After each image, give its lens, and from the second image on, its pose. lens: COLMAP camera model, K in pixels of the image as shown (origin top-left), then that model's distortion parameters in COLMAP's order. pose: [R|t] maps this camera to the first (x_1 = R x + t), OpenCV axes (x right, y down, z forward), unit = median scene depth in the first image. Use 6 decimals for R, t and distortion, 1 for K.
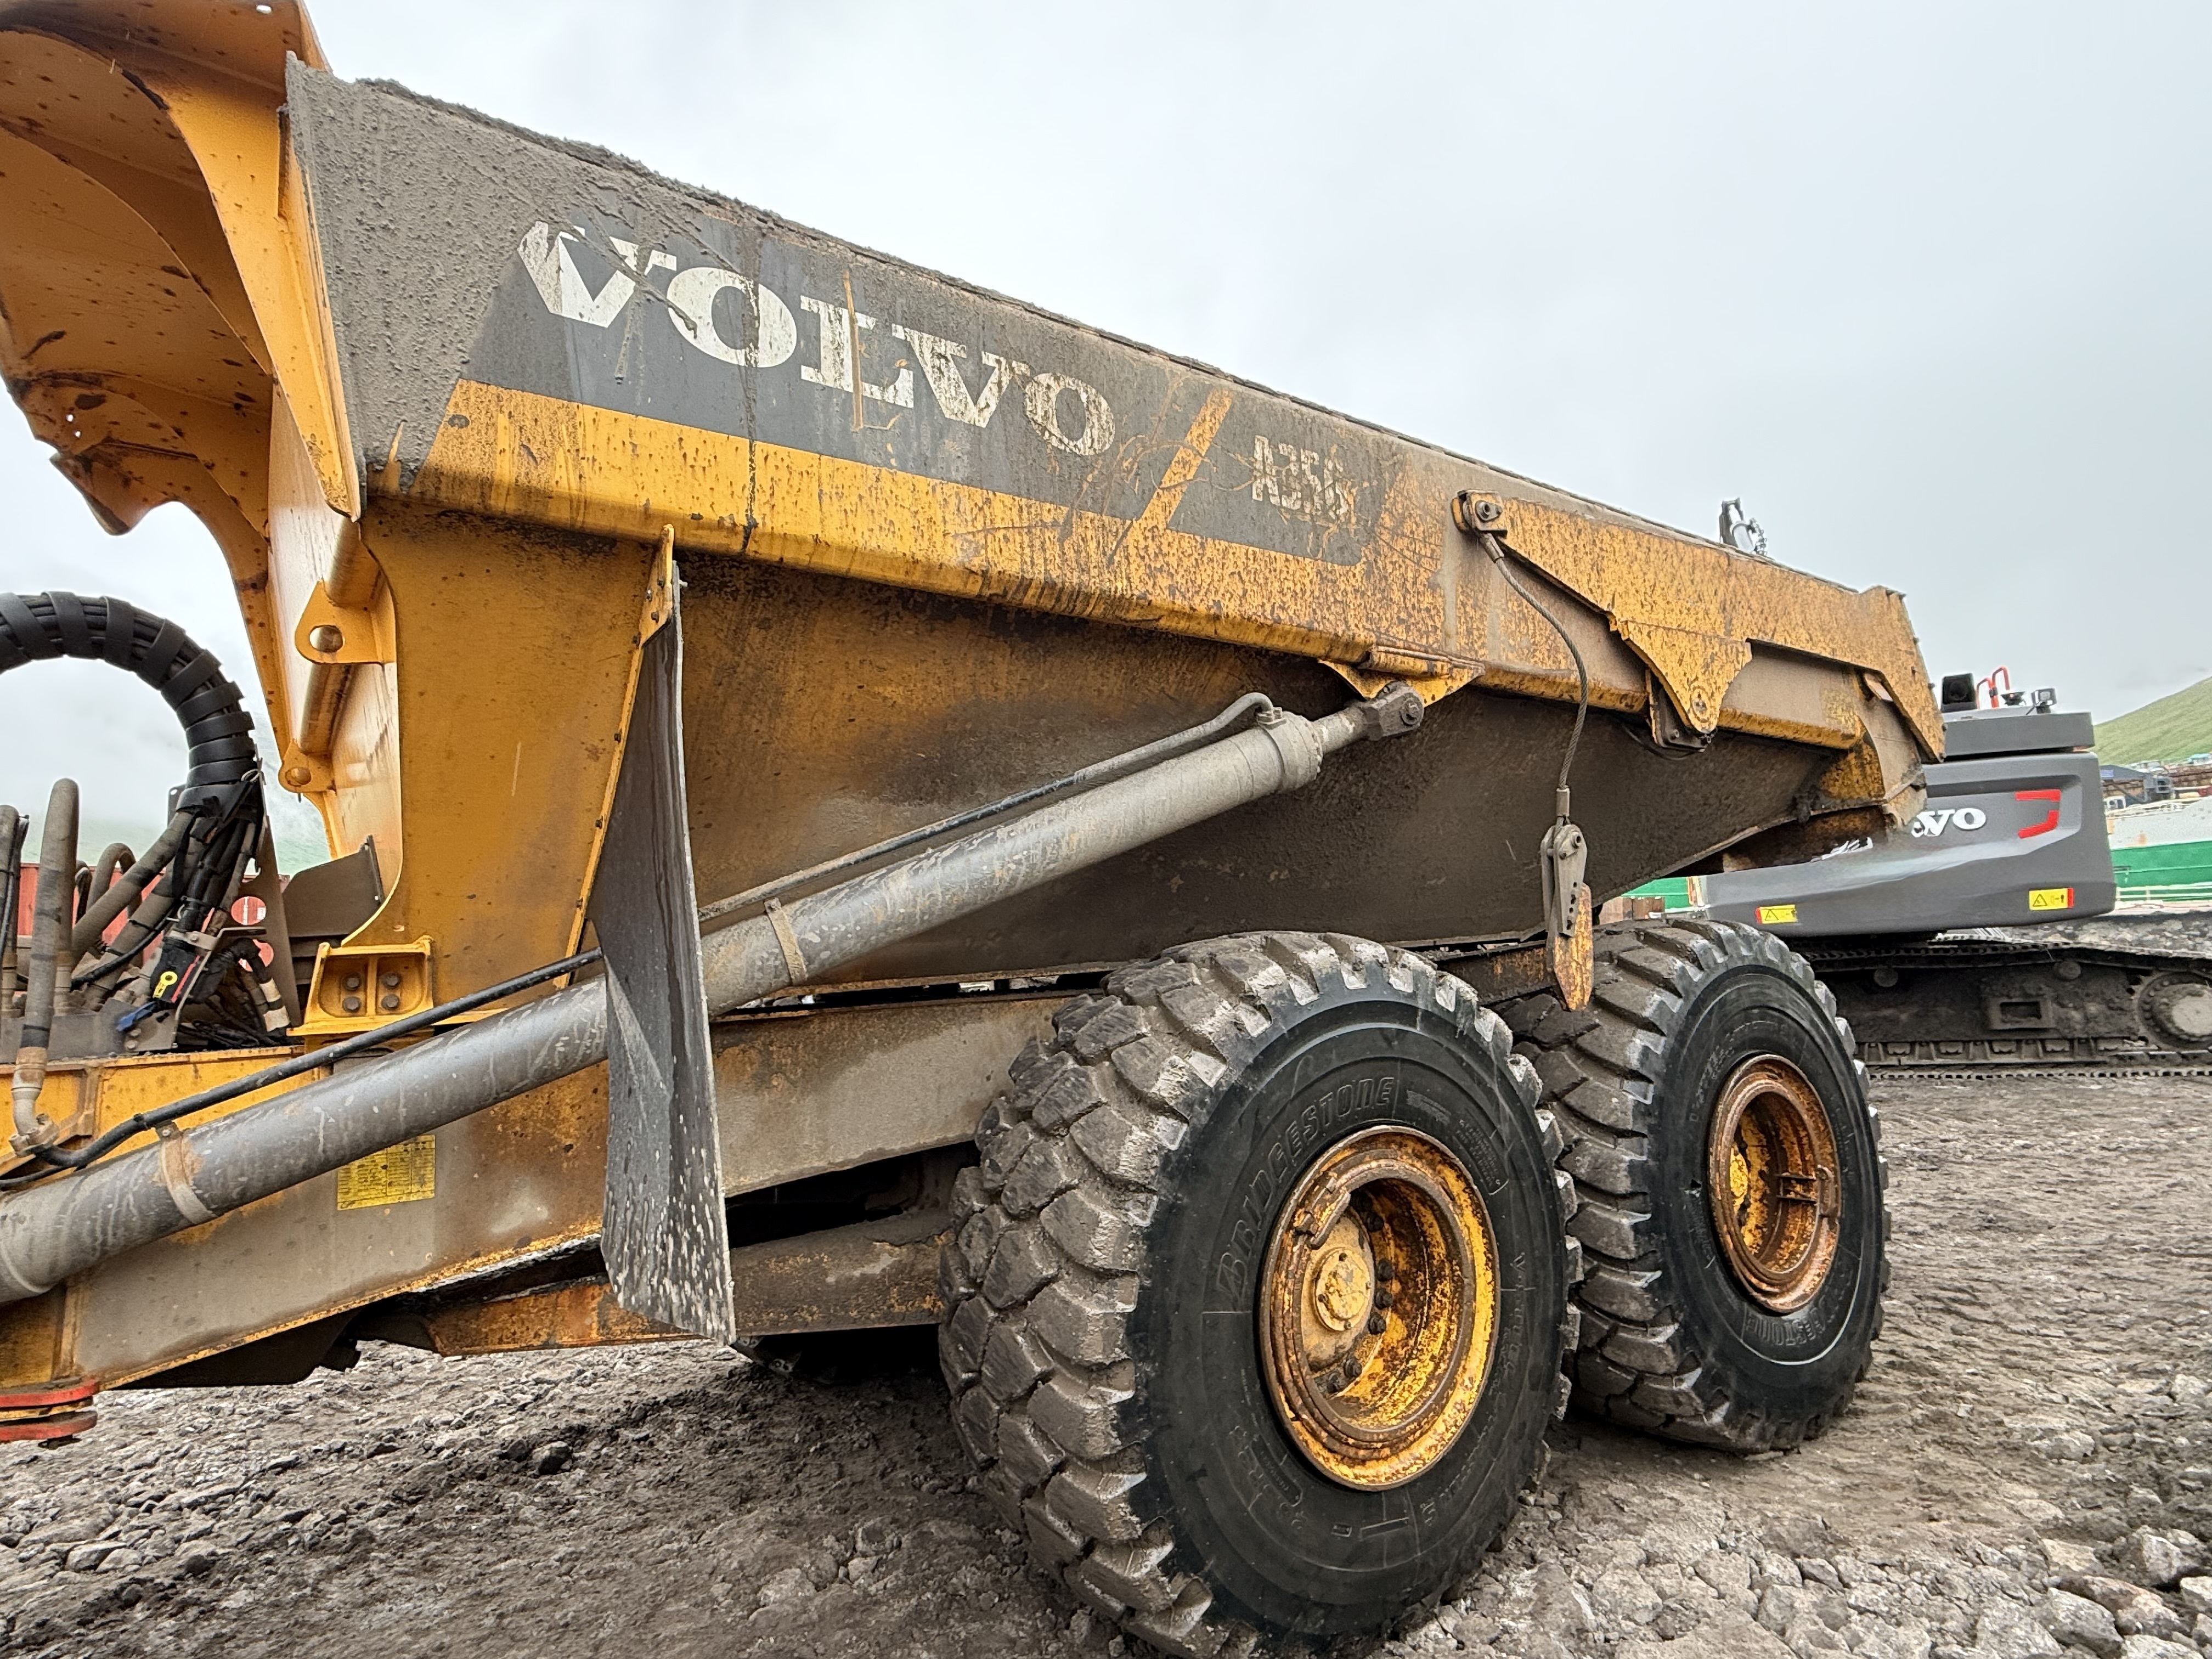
lens RADIAL K [[1208.3, 0, 1108.3], [0, 1208.3, 829.5], [0, 0, 1]] dist [0.000335, 0.000600]
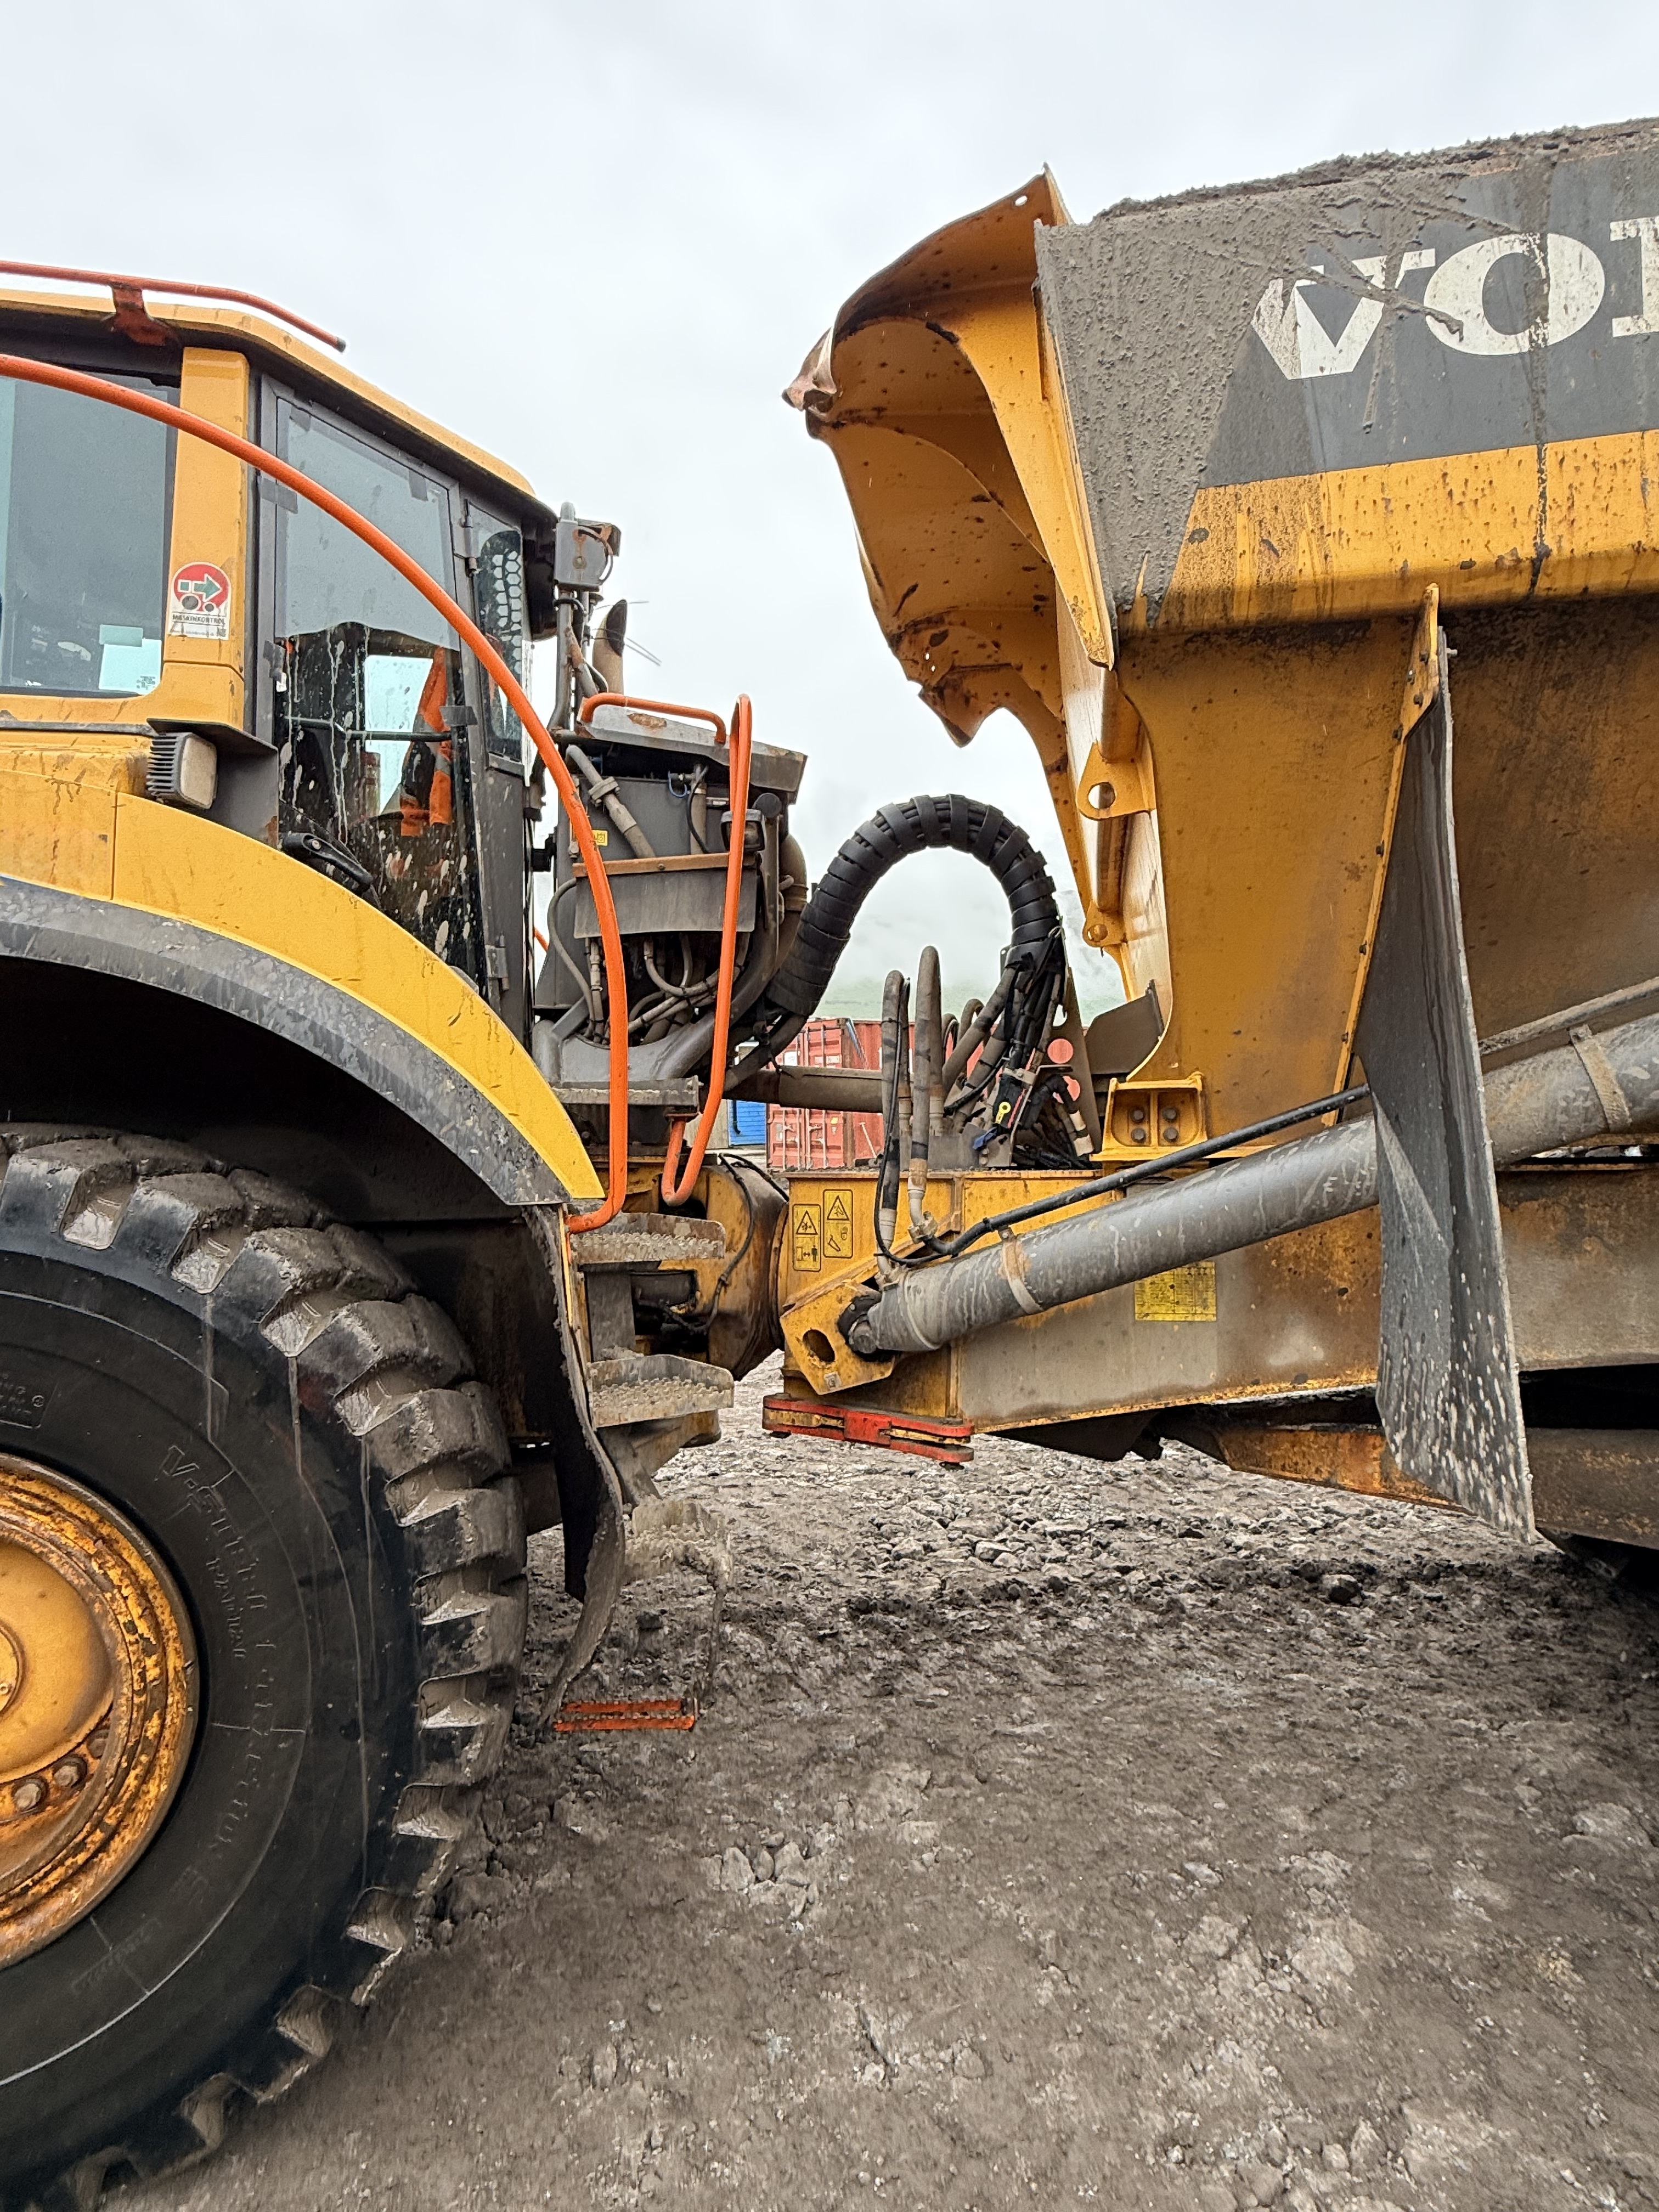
lens RADIAL K [[1208.3, 0, 815.8], [0, 1208.3, 1102.0], [0, 0, 1]] dist [0.000335, 0.000600]
pose [[0.669382, 0.015173, -0.742764, -0.015720], [0.064130, 0.994879, 0.078118, 0.012108], [0.740146, -0.099924, 0.664981, 0.069558]]
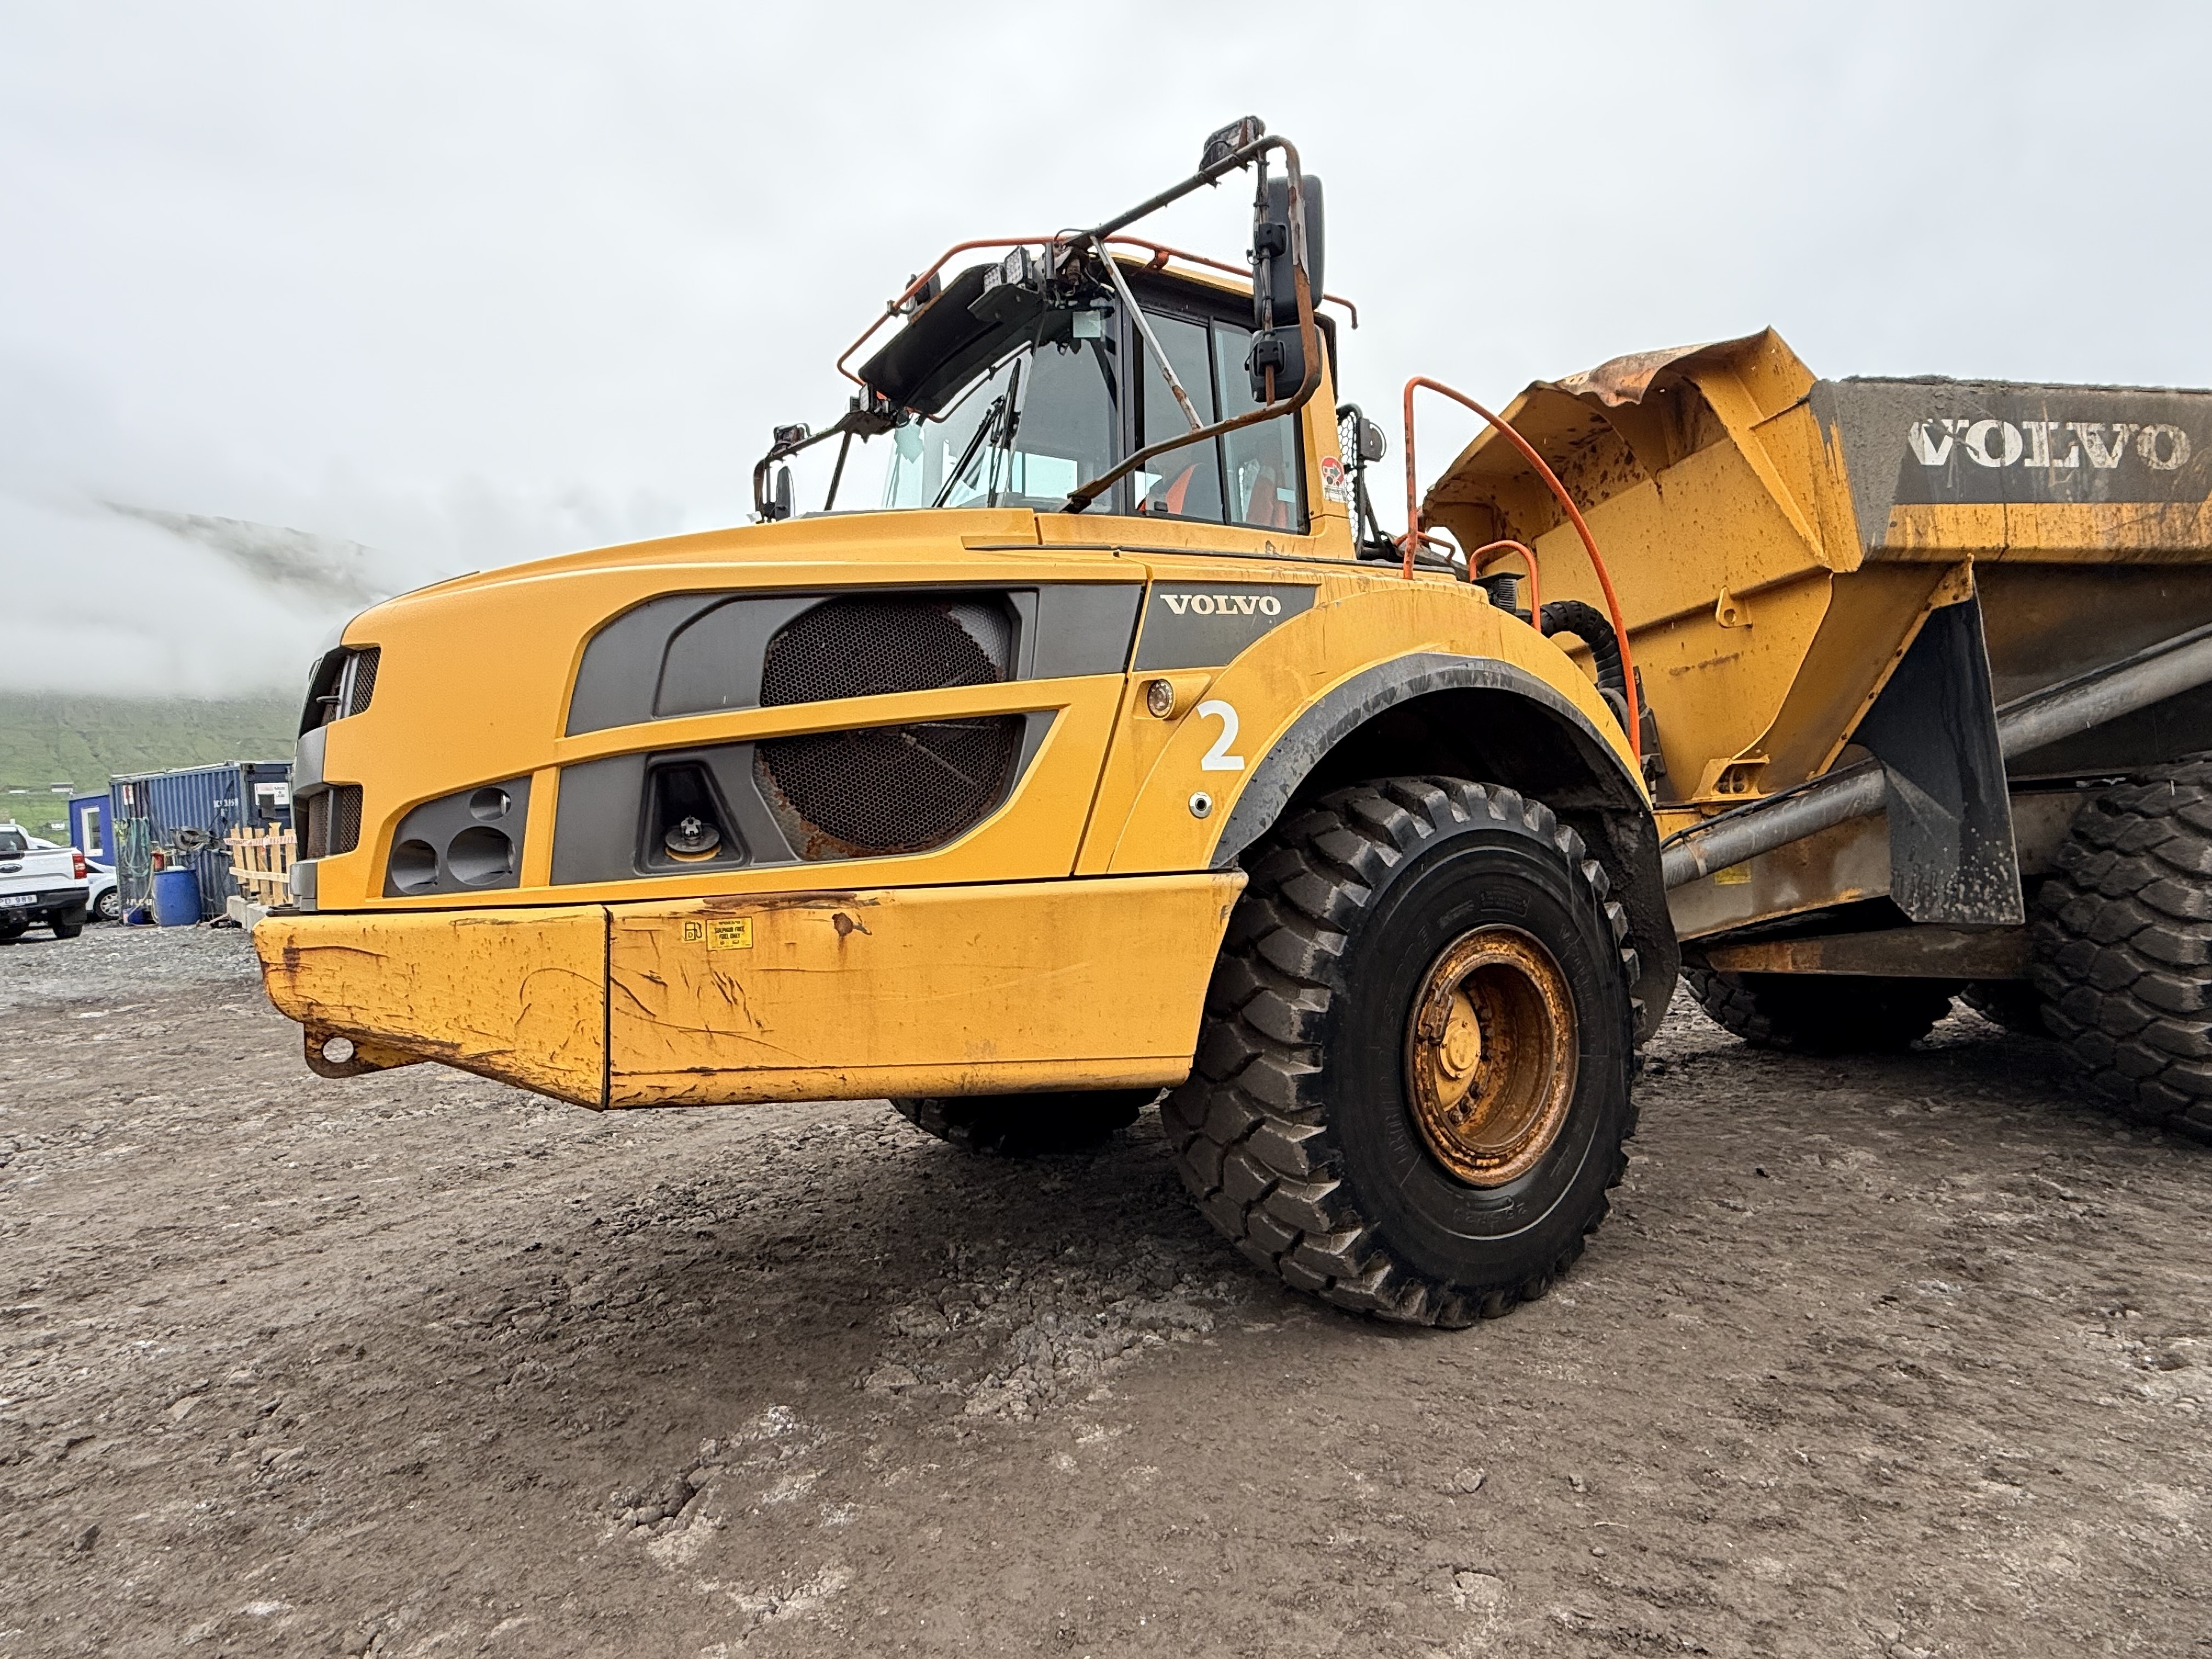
lens RADIAL K [[1208.3, 0, 1110.4], [0, 1208.3, 832.9], [0, 0, 1]] dist [0.000335, 0.000600]
pose [[0.894333, -0.000707, -0.447401, -0.642882], [0.053470, 0.993000, 0.105316, -0.057592], [0.444195, -0.118110, 0.888111, -1.363664]]
